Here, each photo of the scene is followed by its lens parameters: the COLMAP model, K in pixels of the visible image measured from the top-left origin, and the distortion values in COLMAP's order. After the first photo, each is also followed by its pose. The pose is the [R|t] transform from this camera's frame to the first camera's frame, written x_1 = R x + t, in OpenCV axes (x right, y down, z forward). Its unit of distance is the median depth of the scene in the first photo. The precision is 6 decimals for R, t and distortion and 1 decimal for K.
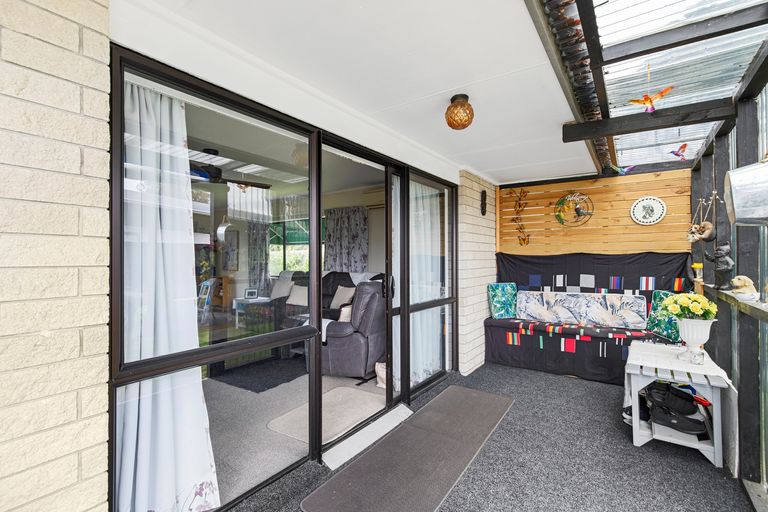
lens RADIAL K [[356.3, 0, 385.4], [0, 356.3, 253.5], [0, 0, 1]] dist [0.002456, 0.000263]
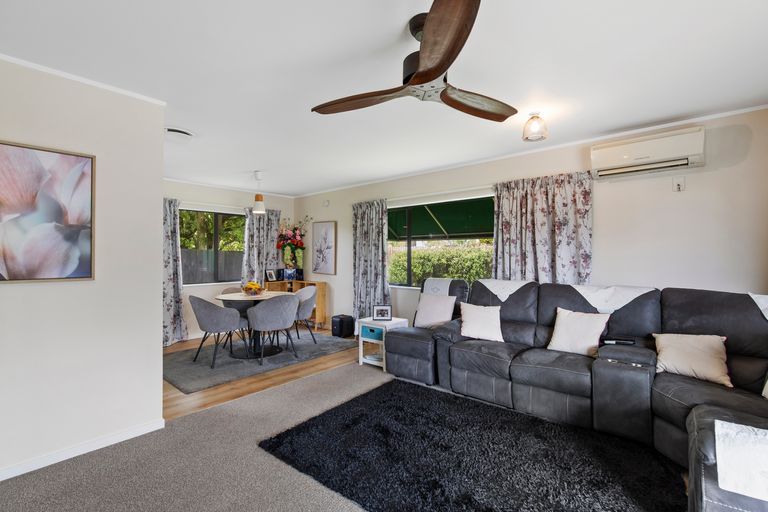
lens RADIAL K [[348.6, 0, 385.0], [0, 348.6, 255.3], [0, 0, 1]] dist [0.002269, -0.000183]
pose [[0.996163, -0.000665, -0.087515, -0.371191], [0.001720, 0.999927, 0.011983, -0.002107], [0.087500, -0.012087, 0.996091, 0.423919]]
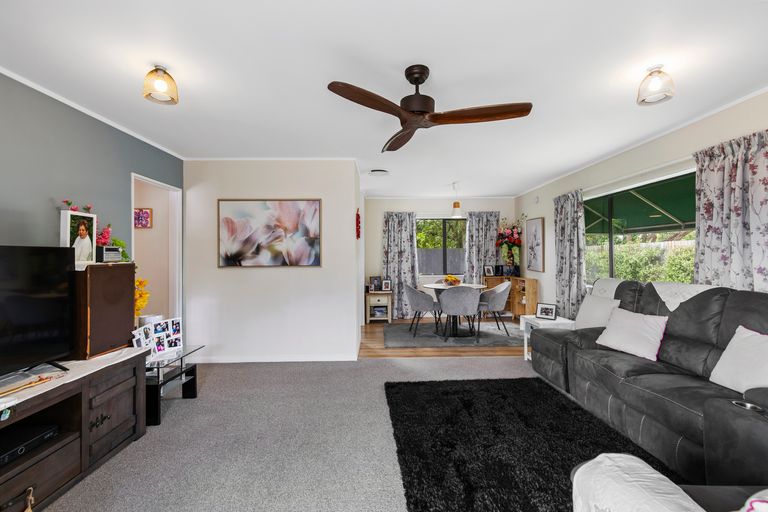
lens RADIAL K [[348.6, 0, 384.9], [0, 348.6, 253.2], [0, 0, 1]] dist [0.002269, -0.000183]
pose [[0.601561, -0.007880, -0.798788, -0.058707], [0.017519, 0.999841, 0.003331, 0.001442], [0.798635, -0.015998, 0.601604, 0.466066]]
